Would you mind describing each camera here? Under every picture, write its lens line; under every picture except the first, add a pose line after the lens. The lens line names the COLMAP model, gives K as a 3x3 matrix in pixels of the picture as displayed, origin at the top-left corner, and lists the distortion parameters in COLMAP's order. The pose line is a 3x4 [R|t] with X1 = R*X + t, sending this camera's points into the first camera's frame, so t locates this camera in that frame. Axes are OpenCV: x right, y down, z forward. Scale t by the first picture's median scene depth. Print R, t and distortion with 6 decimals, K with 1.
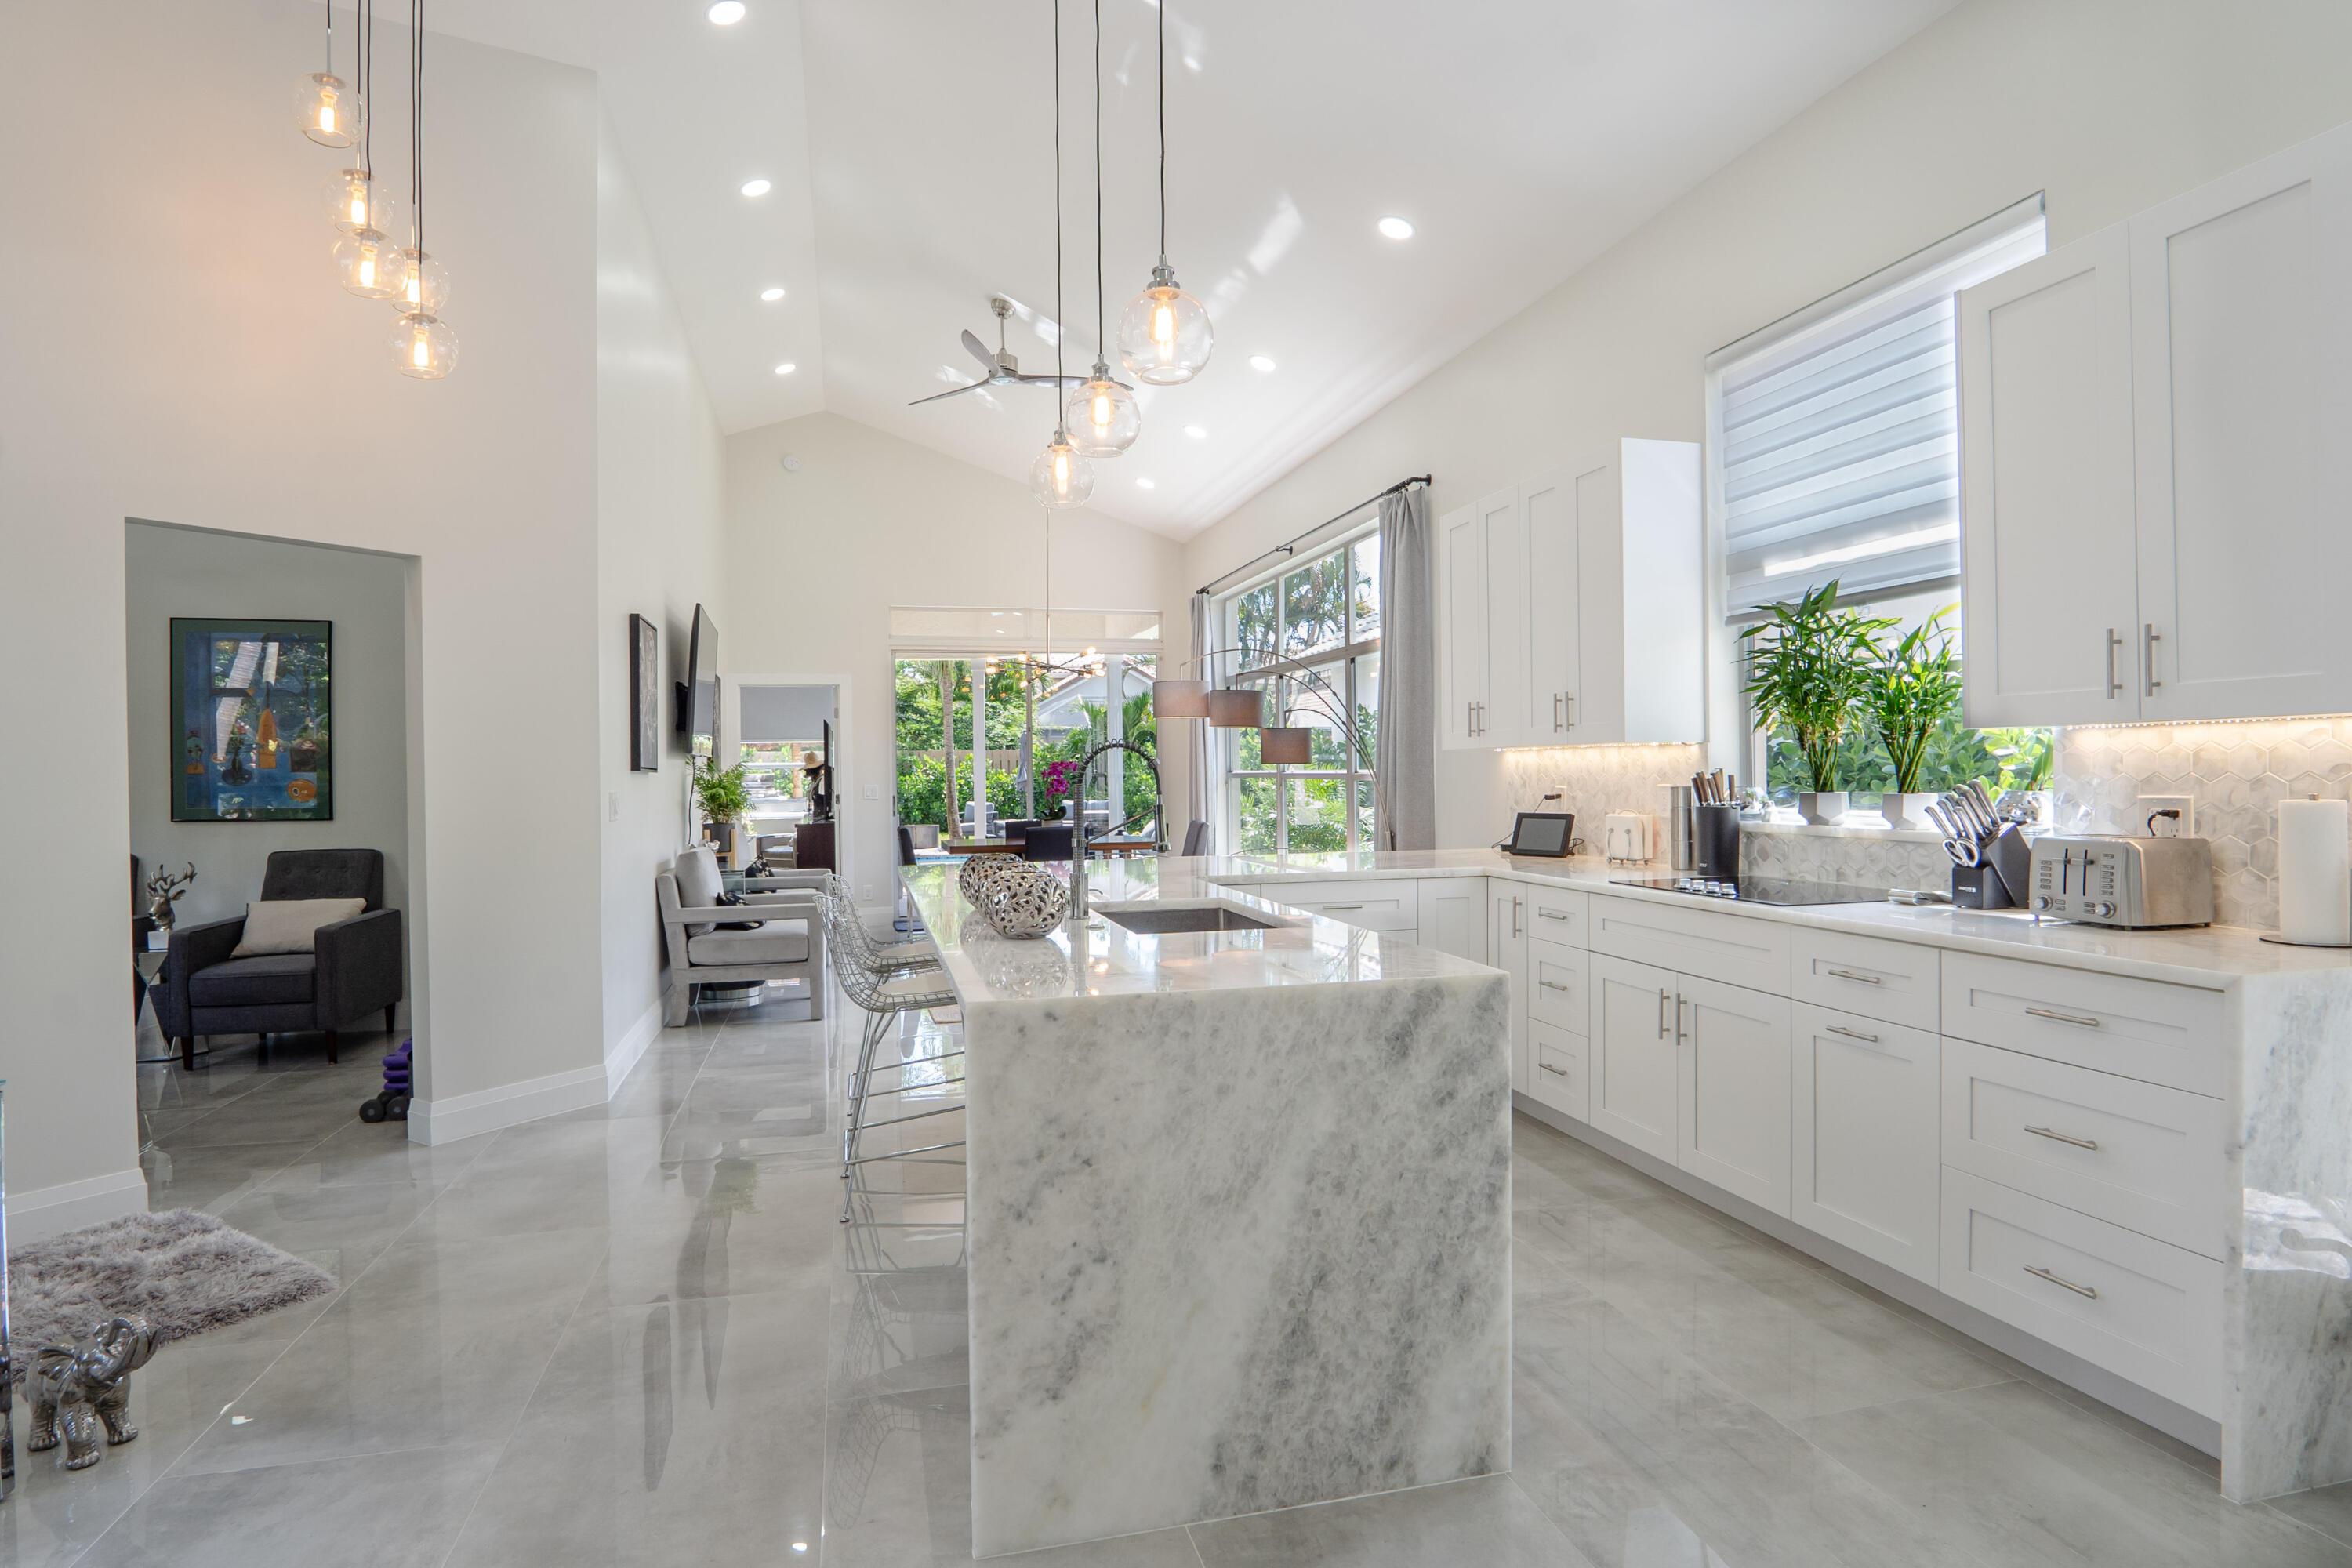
lens RADIAL K [[1251.5, 0, 1167.1], [0, 1251.5, 781.8], [0, 0, 1]] dist [-0.038266, 0.010010]
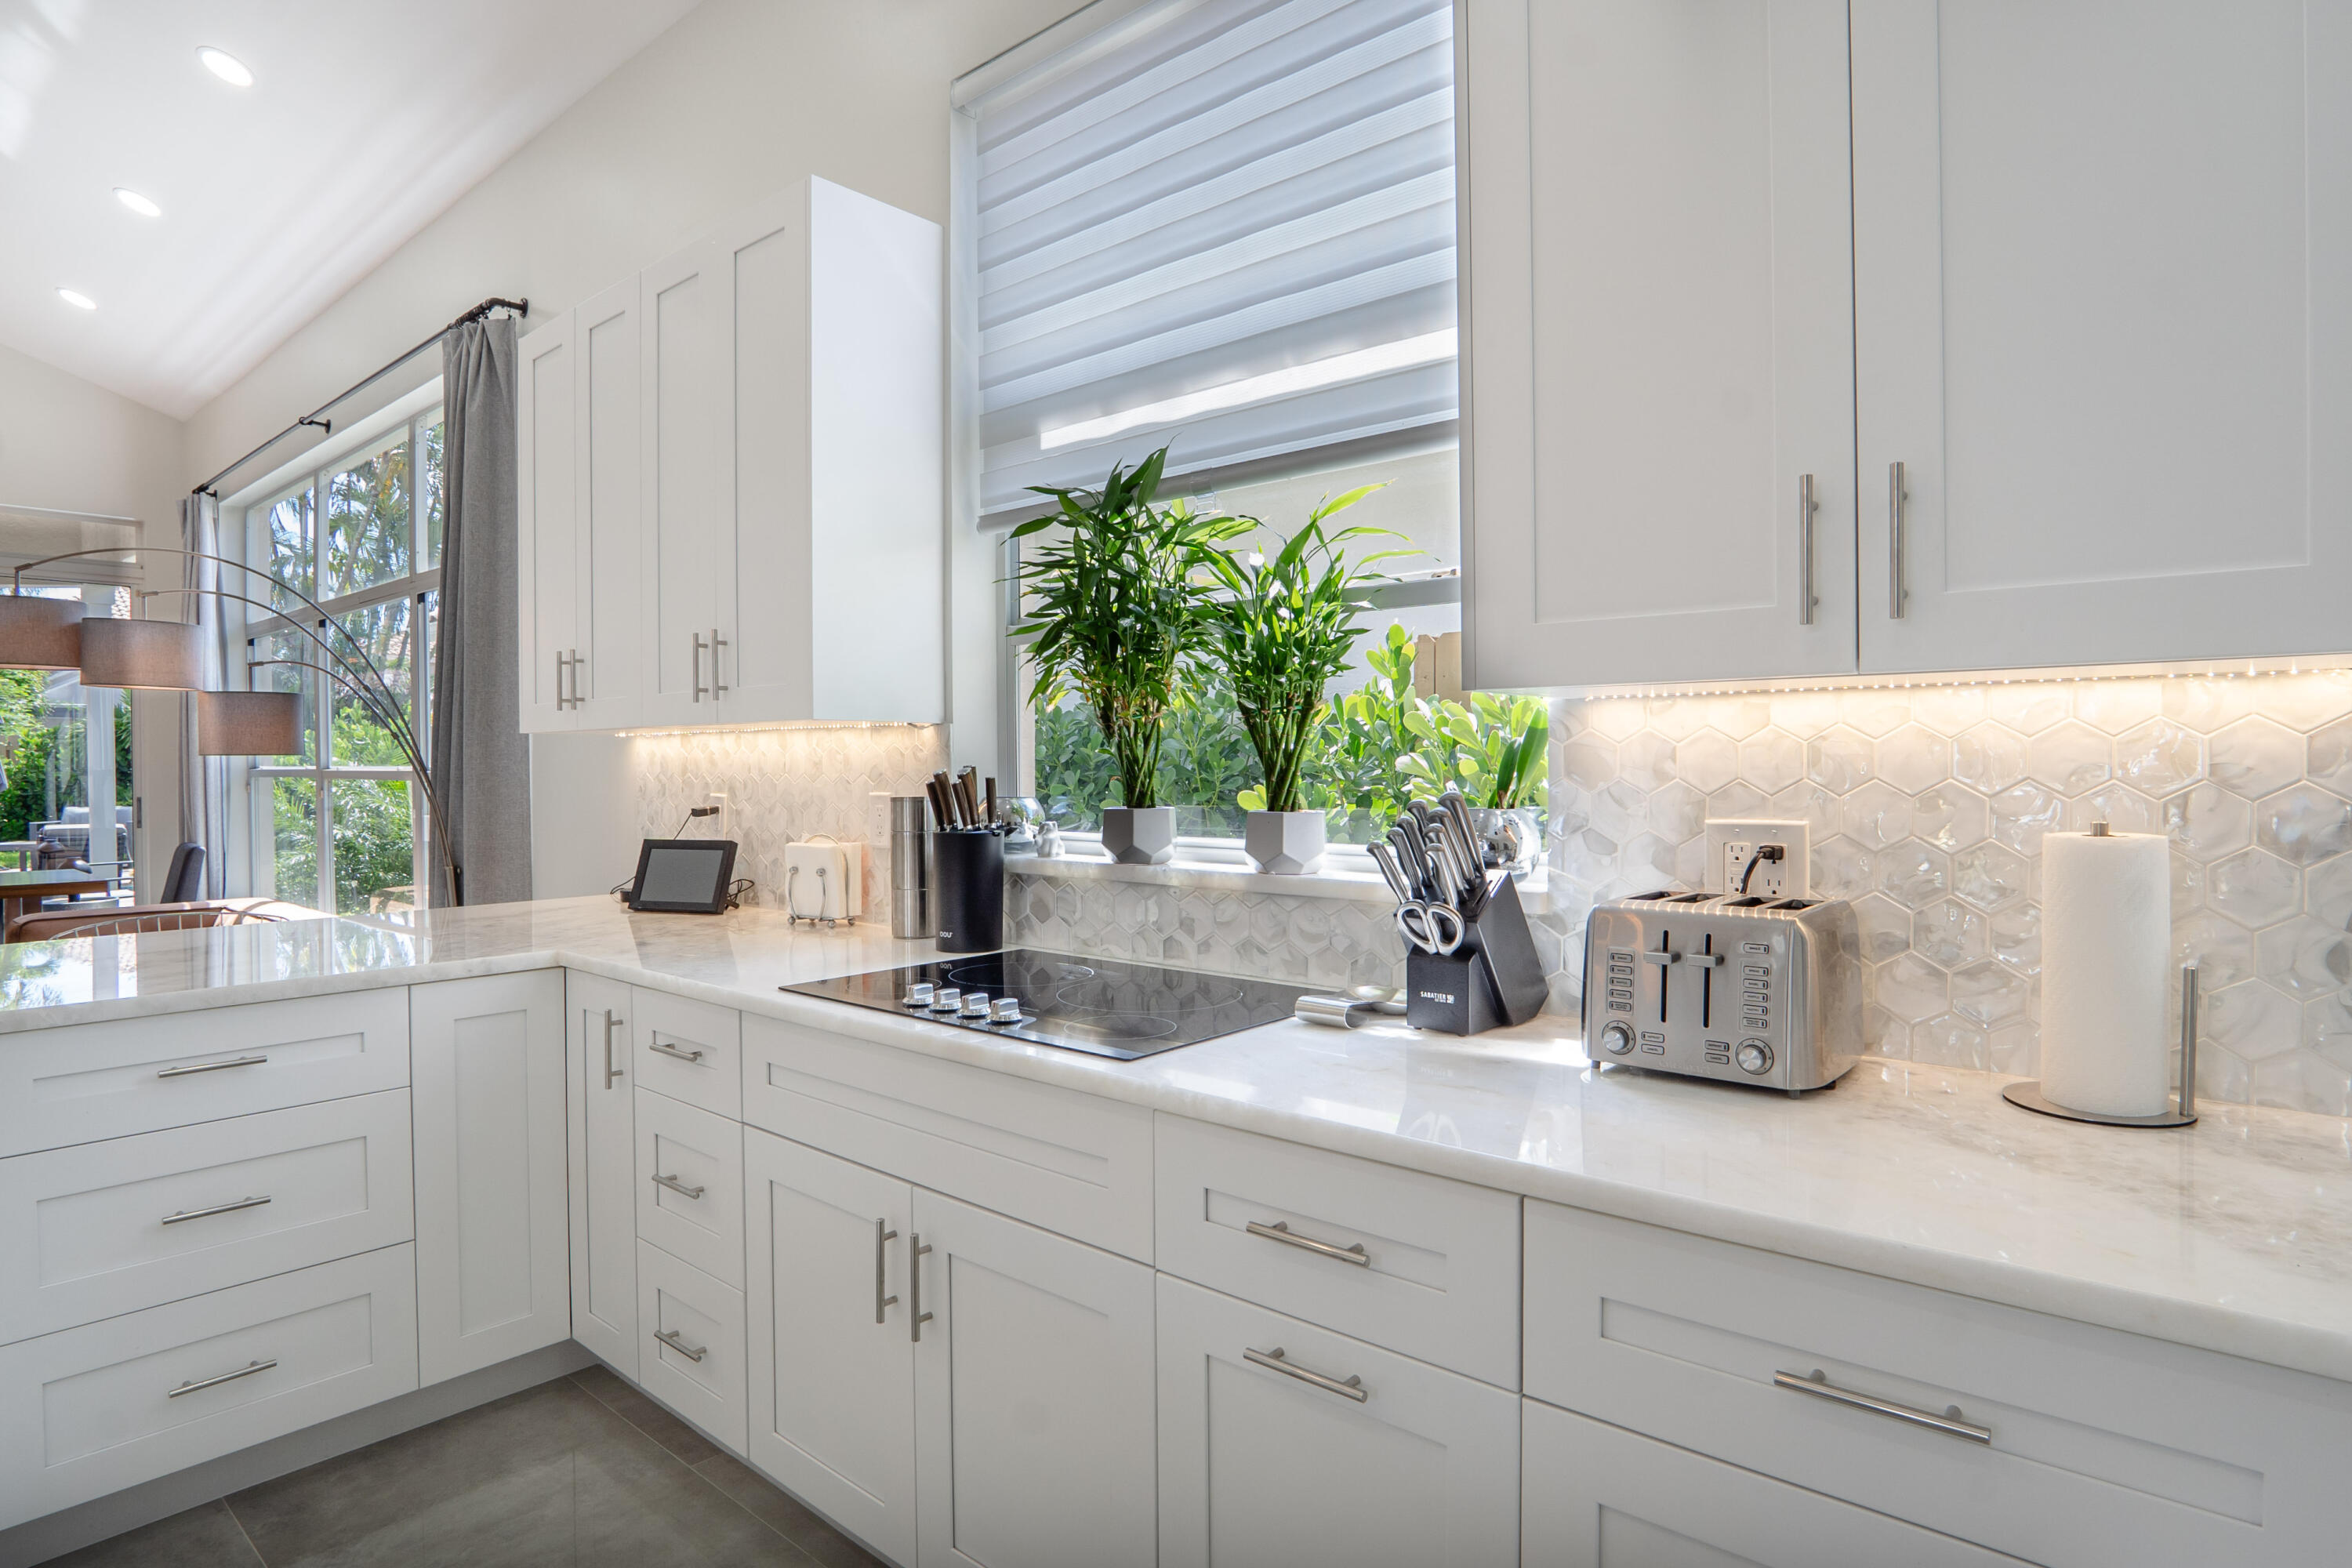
lens RADIAL K [[1251.5, 0, 1167.1], [0, 1251.5, 781.8], [0, 0, 1]] dist [-0.038266, 0.010010]
pose [[0.819232, -0.002649, 0.573457, 0.197682], [0.000932, 0.999994, 0.003288, -0.005896], [-0.573462, -0.002159, 0.819229, 0.503570]]
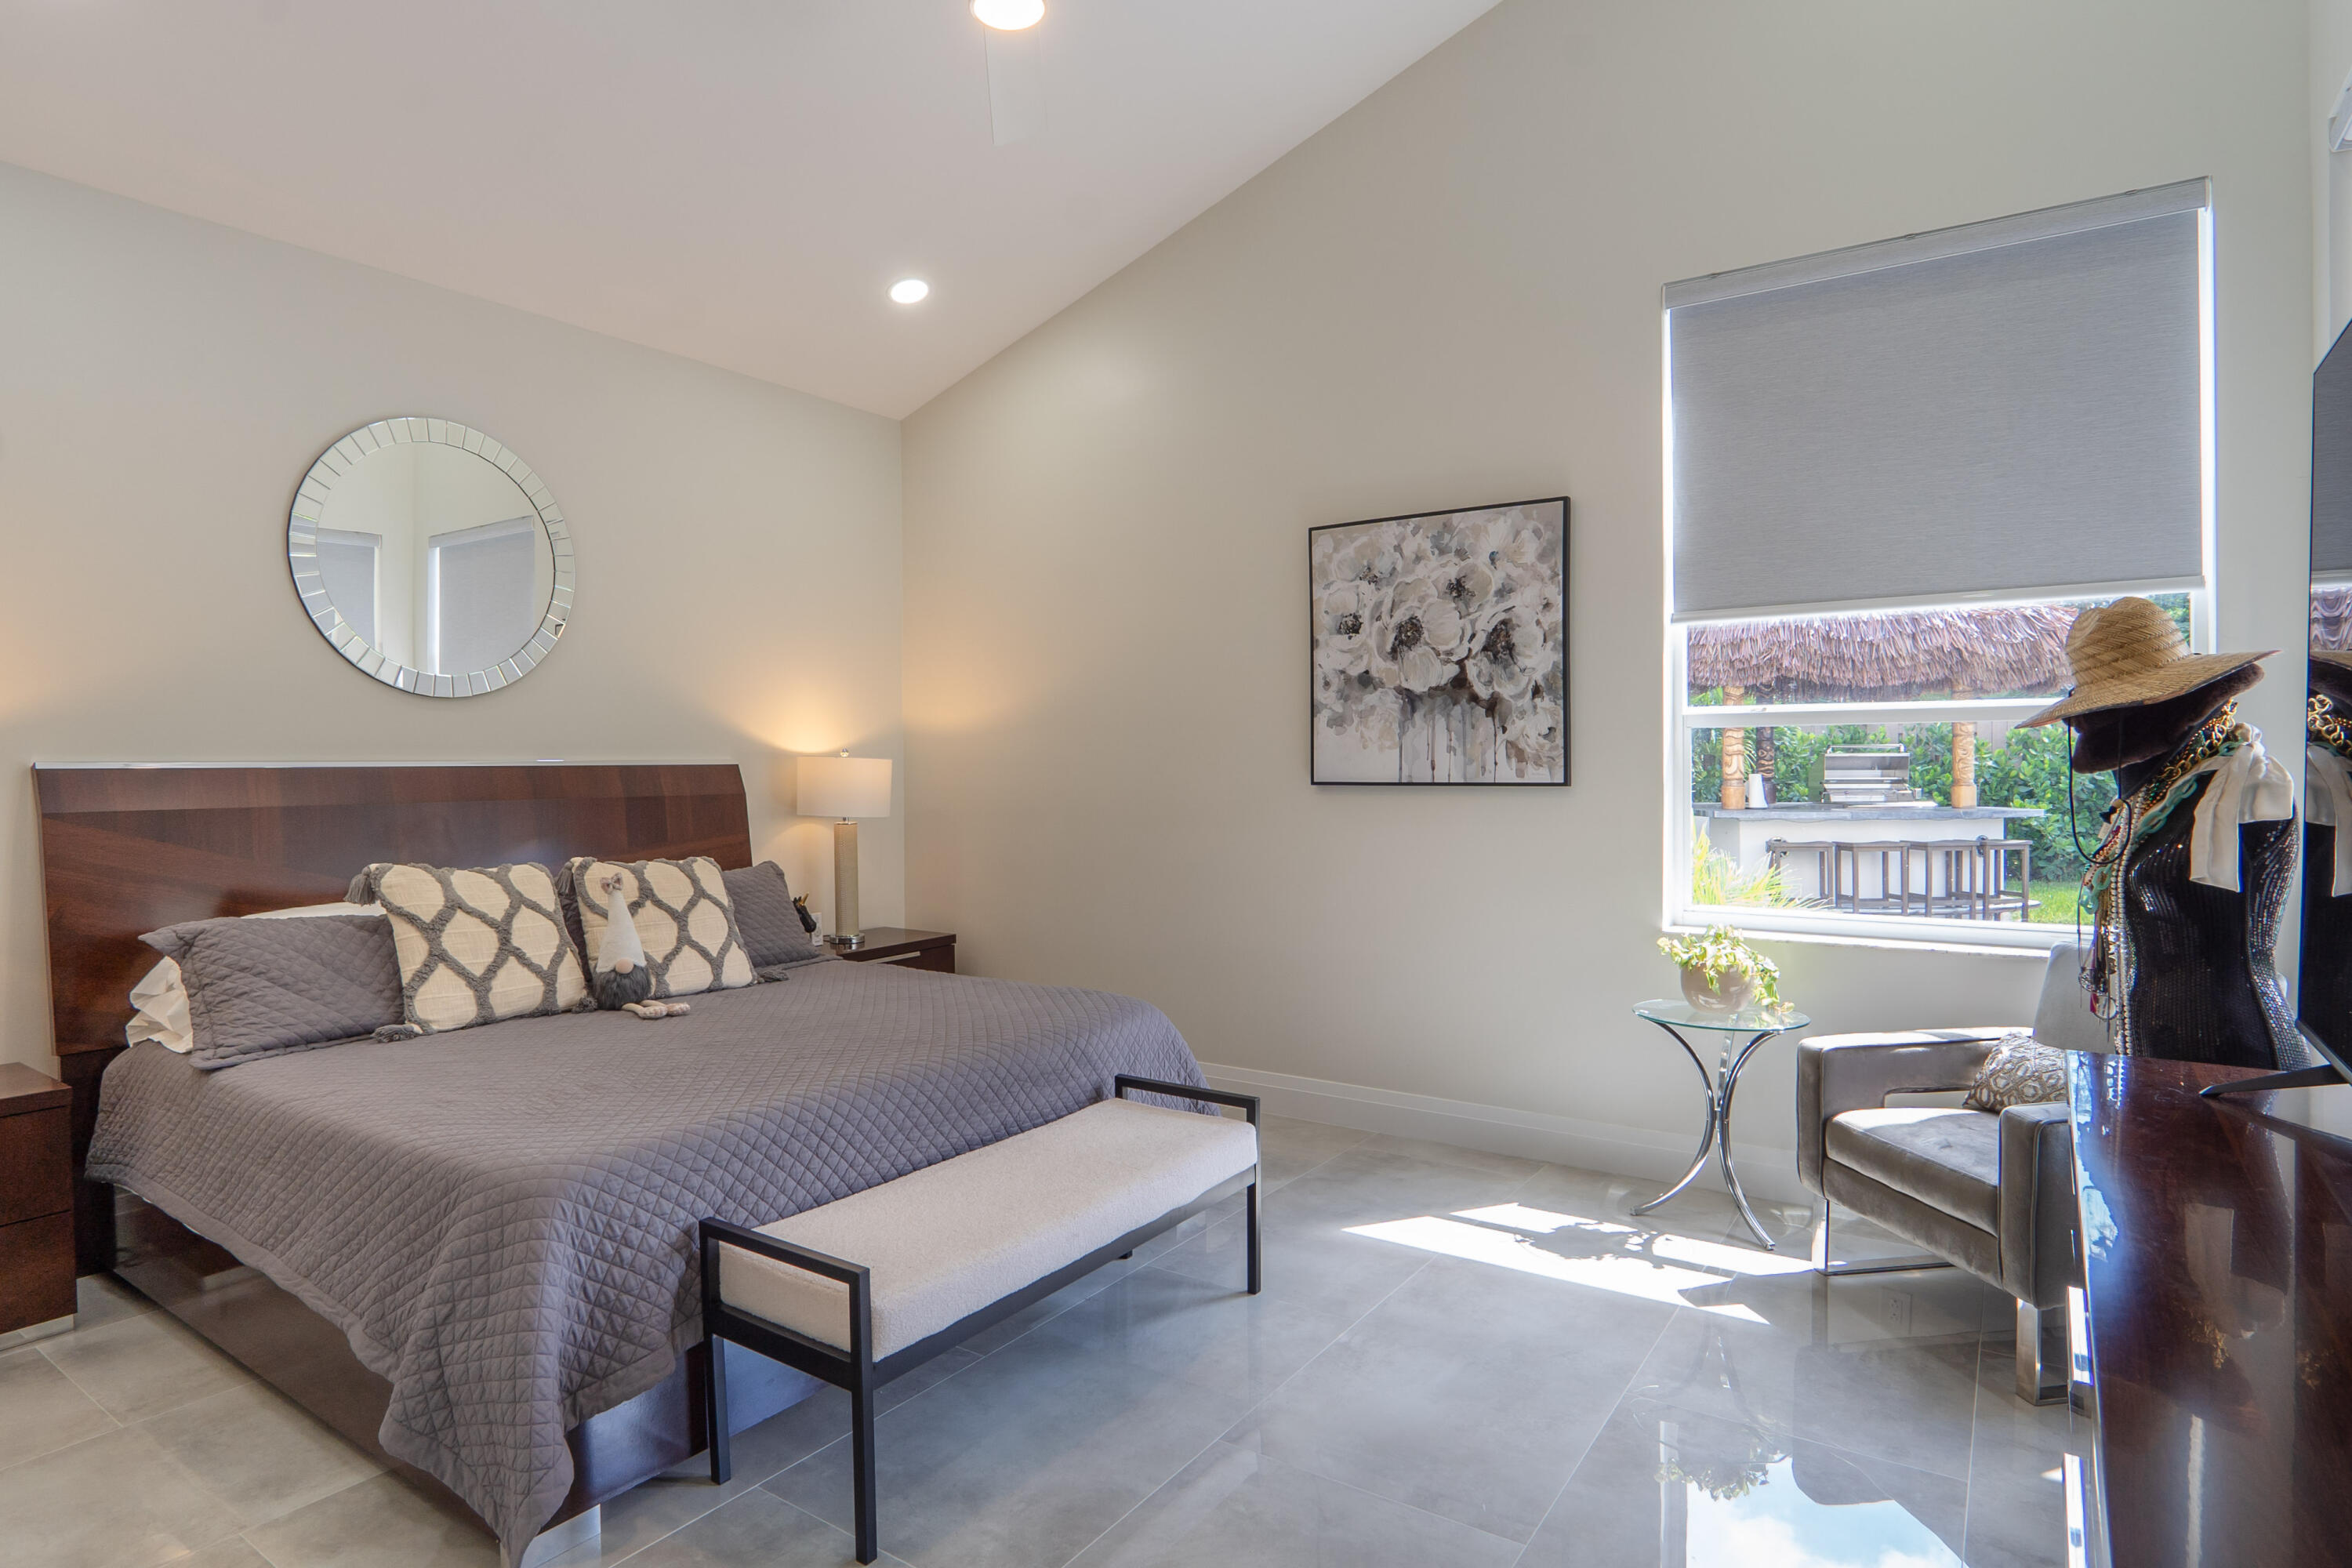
lens RADIAL K [[1251.5, 0, 1167.1], [0, 1251.5, 781.8], [0, 0, 1]] dist [-0.038266, 0.010010]
pose [[0.658590, 0.019051, -0.752261, -0.907978], [-0.007487, 0.999796, 0.018765, -0.014066], [0.752464, -0.006726, 0.658599, 2.962438]]
